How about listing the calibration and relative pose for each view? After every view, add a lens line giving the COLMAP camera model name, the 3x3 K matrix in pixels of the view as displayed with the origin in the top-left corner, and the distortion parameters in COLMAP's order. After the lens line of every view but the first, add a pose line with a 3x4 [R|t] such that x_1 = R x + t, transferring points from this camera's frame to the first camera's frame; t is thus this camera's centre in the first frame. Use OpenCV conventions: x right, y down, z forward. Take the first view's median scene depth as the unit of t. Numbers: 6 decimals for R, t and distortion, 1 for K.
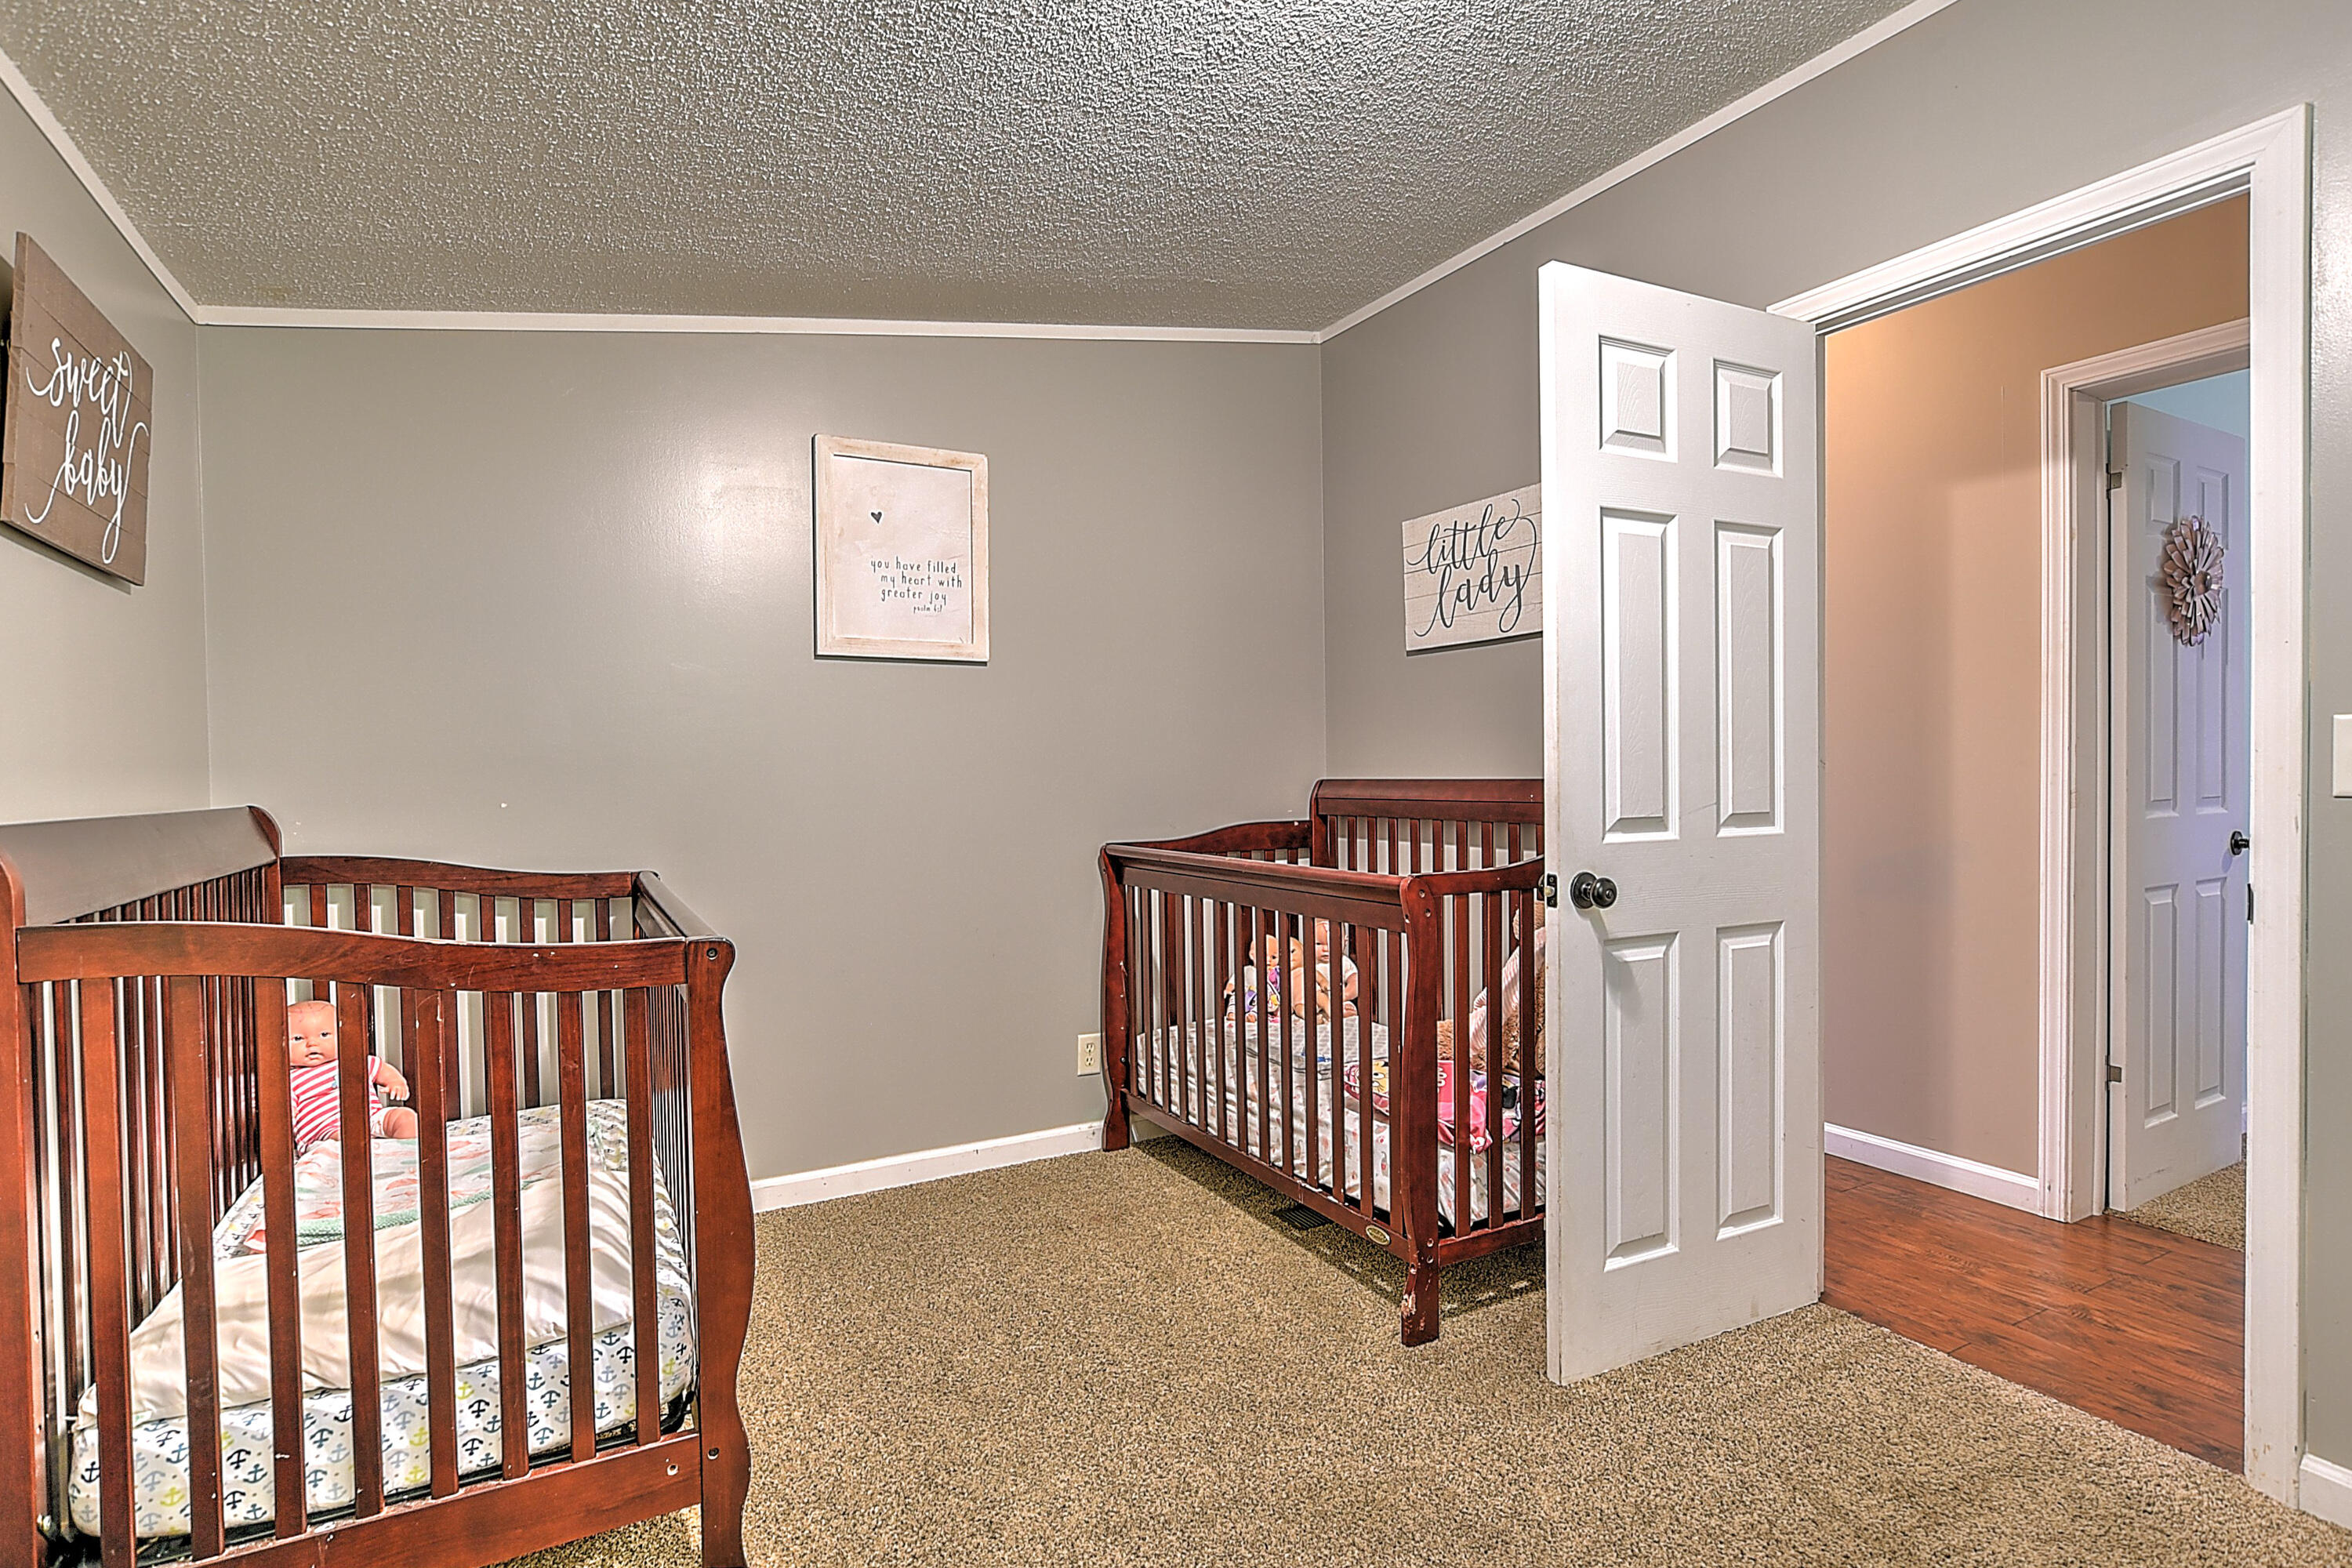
lens RADIAL K [[1168.4, 0, 1172.0], [0, 1168.4, 787.3], [0, 0, 1]] dist [-0.018399, 0.005383]
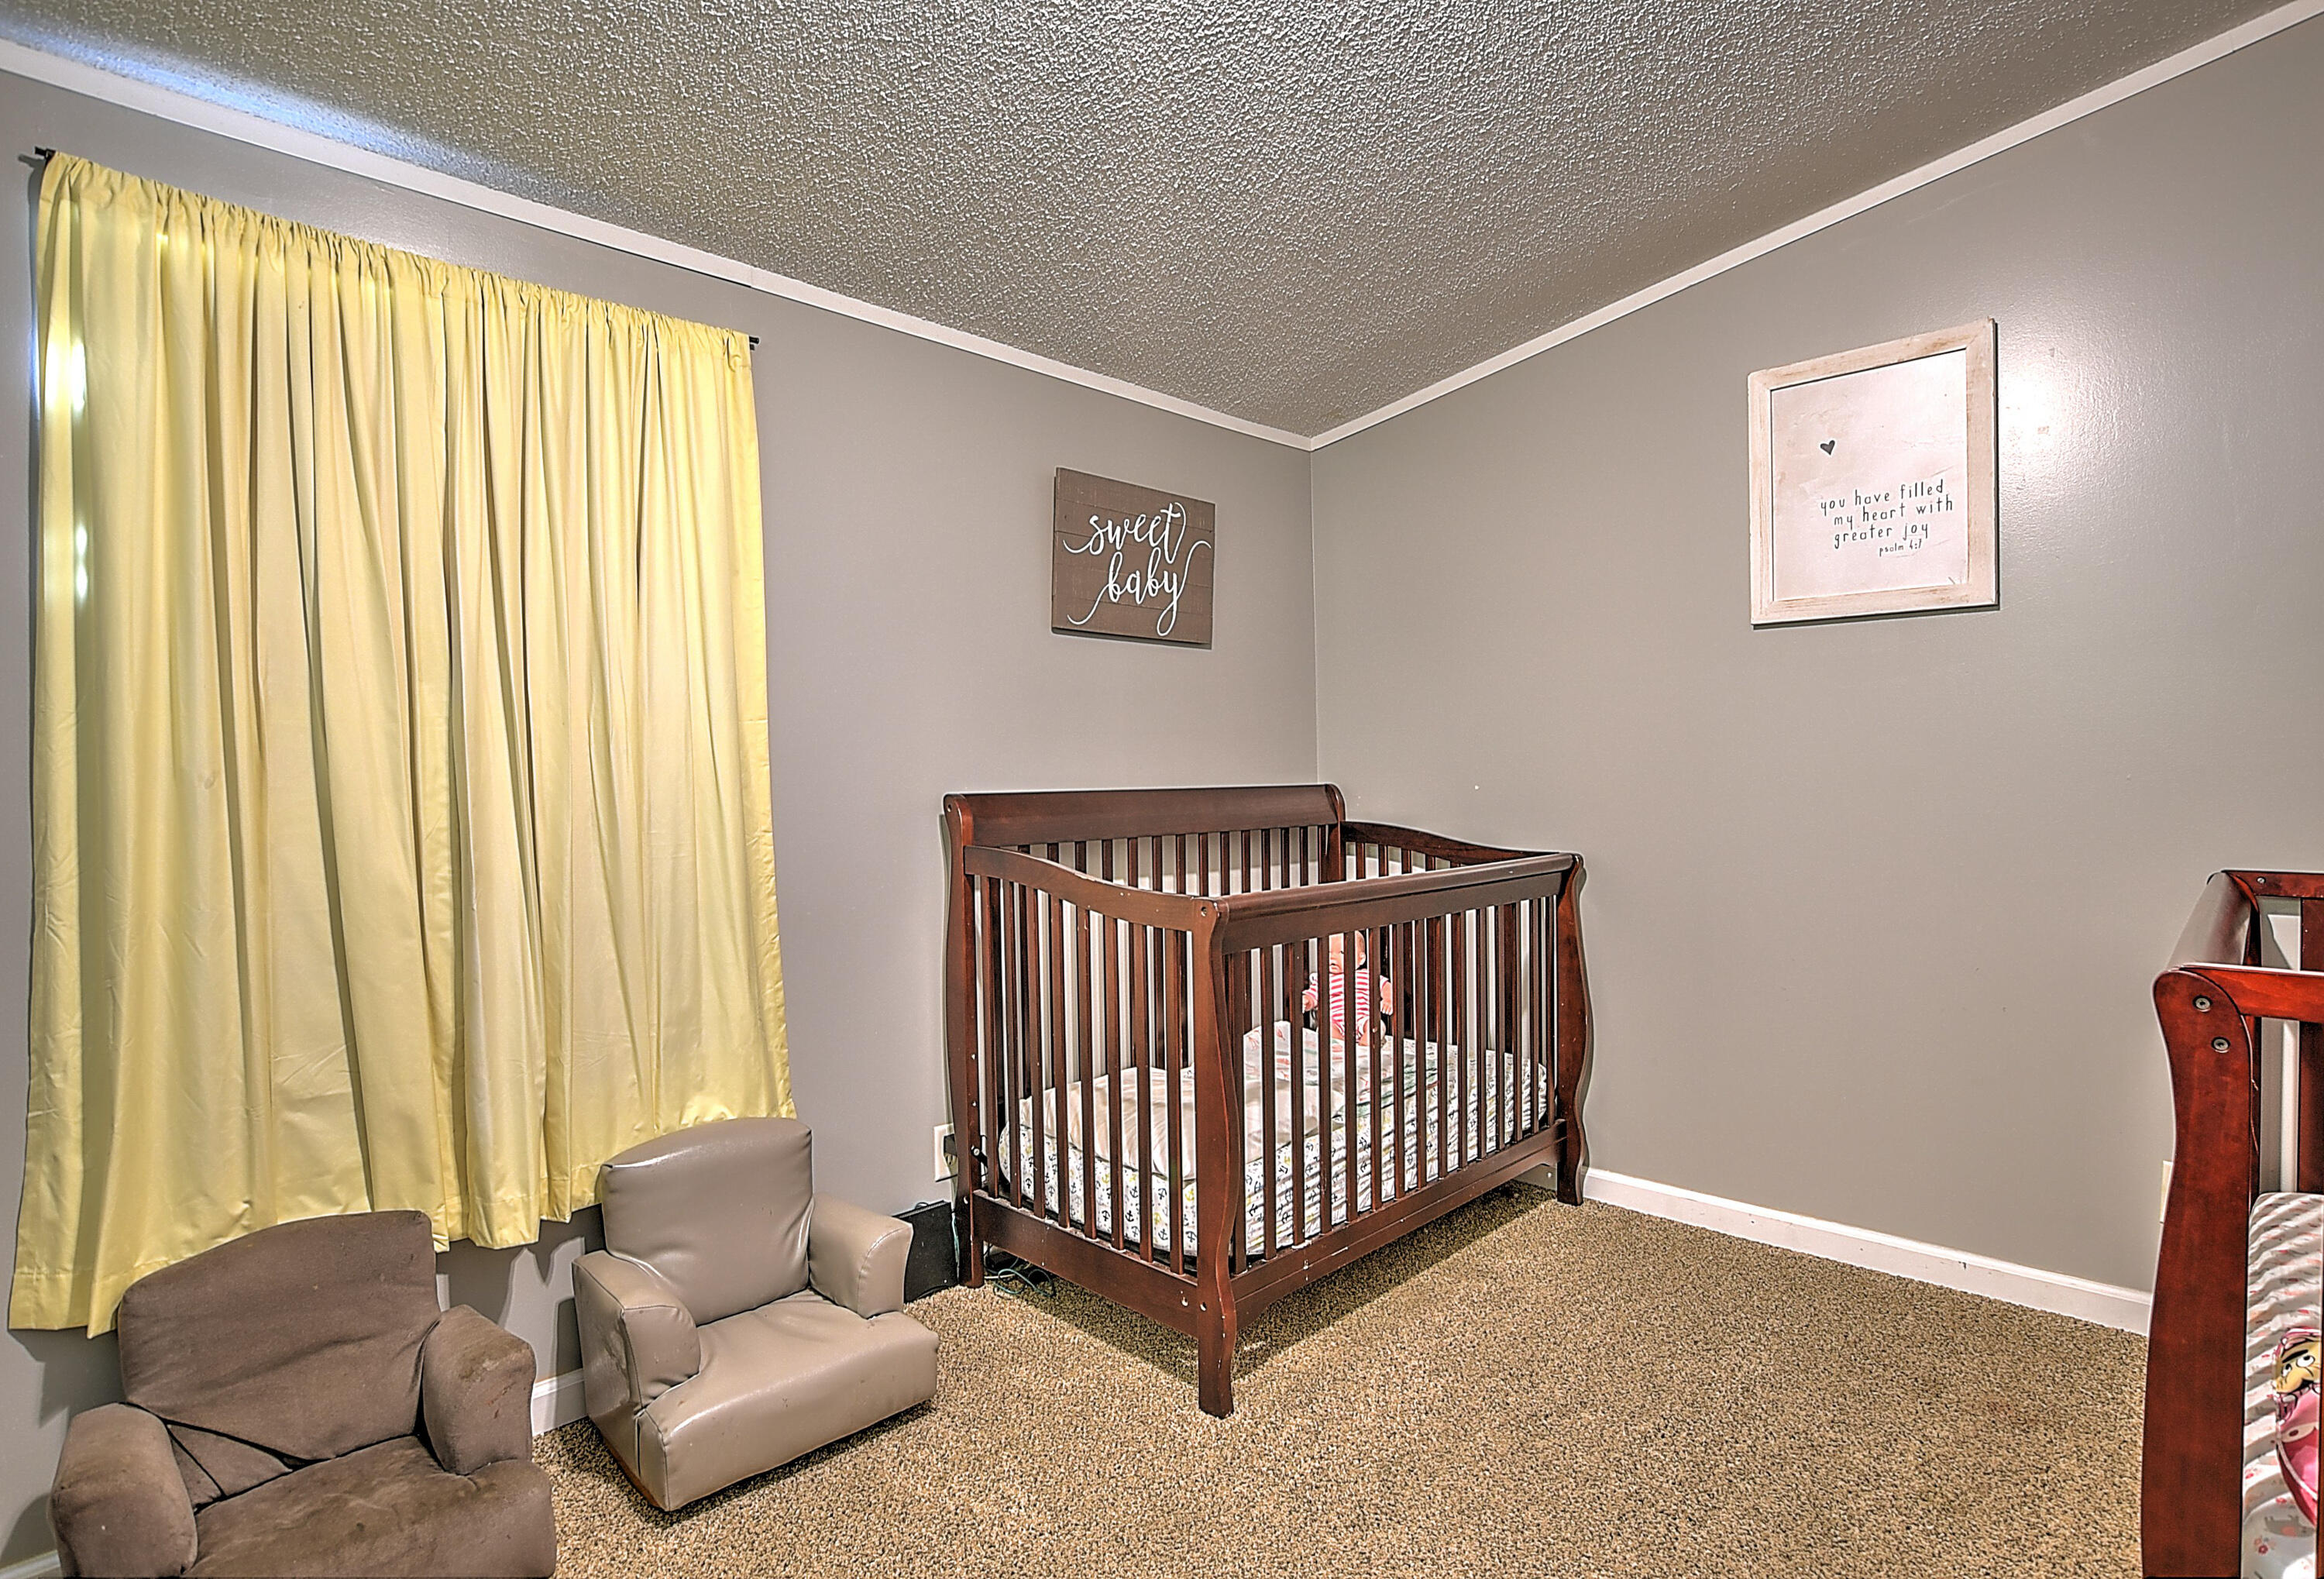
lens RADIAL K [[1185.4, 0, 1158.7], [0, 1185.4, 791.2], [0, 0, 1]] dist [-0.003236, -0.000274]
pose [[0.286540, 0.023354, -0.957784, 0.513046], [-0.003013, 0.999720, 0.023475, -0.008716], [0.958063, -0.003841, 0.286530, 0.372130]]
